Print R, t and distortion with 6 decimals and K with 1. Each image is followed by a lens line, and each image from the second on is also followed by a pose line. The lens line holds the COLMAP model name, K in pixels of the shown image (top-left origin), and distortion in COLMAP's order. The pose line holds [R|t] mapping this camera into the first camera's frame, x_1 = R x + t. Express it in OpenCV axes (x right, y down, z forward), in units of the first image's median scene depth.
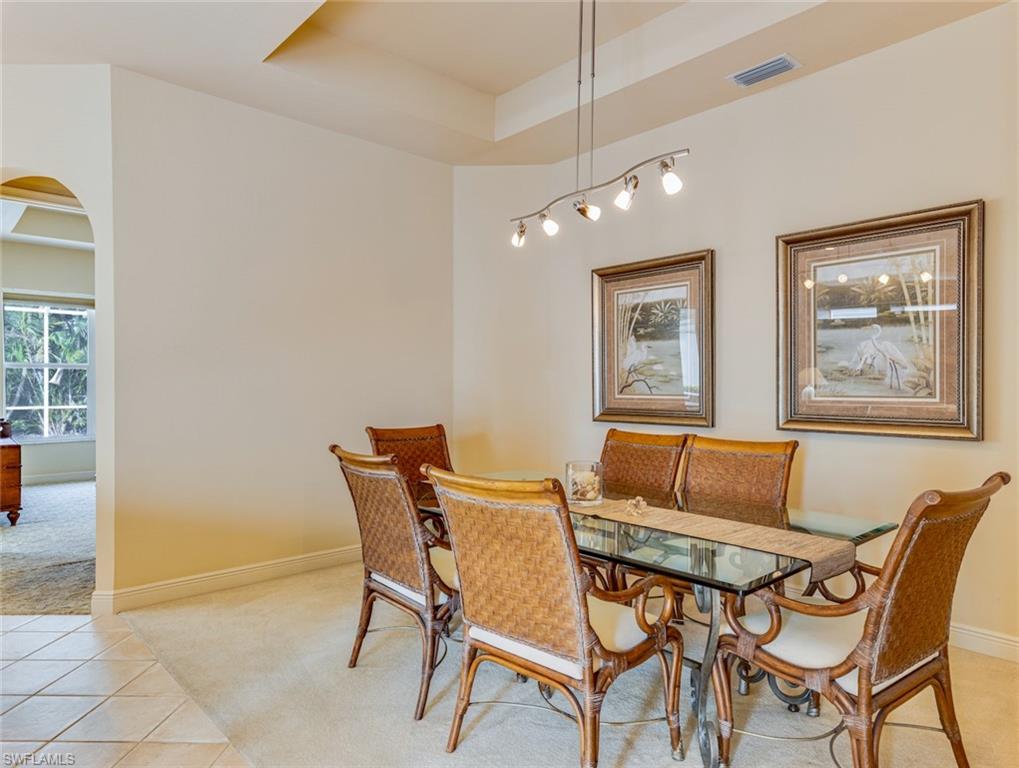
lens RADIAL K [[636.0, 0, 506.0], [0, 636.0, 384.7], [0, 0, 1]] dist [0.017505, 0.002047]
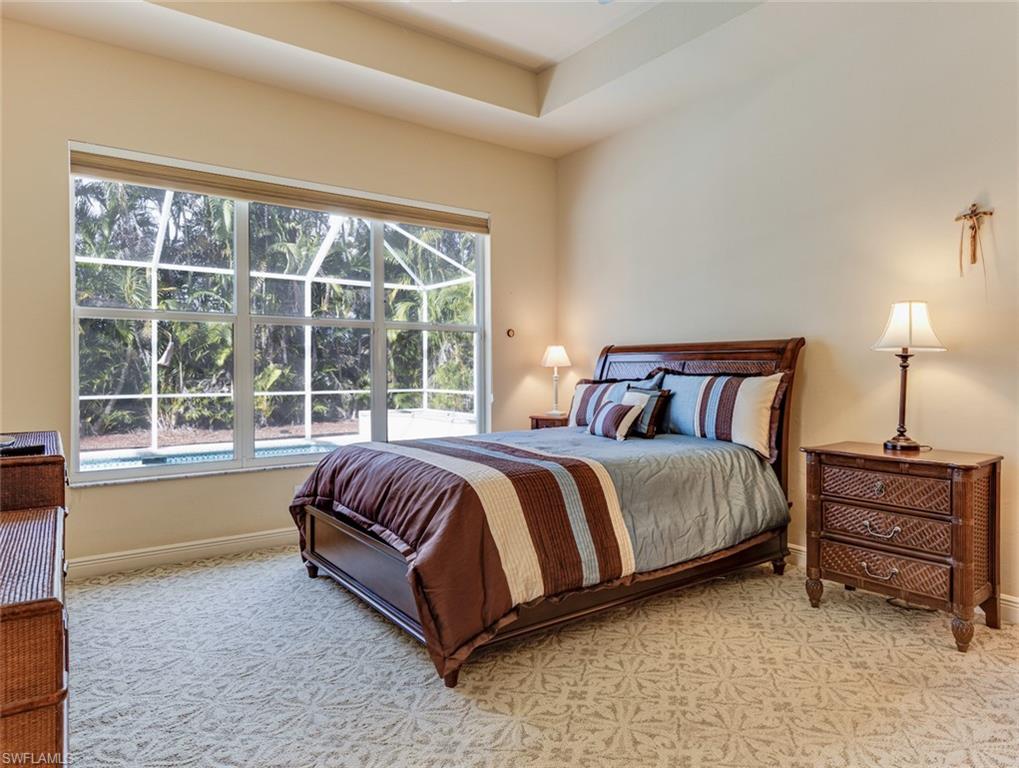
lens RADIAL K [[634.3, 0, 513.3], [0, 634.3, 375.5], [0, 0, 1]] dist [-0.003869, -0.000850]
pose [[0.994536, 0.002516, -0.104366, -0.197109], [-0.001899, 0.999980, 0.006002, 0.005458], [0.104379, -0.005771, 0.994521, 0.273081]]
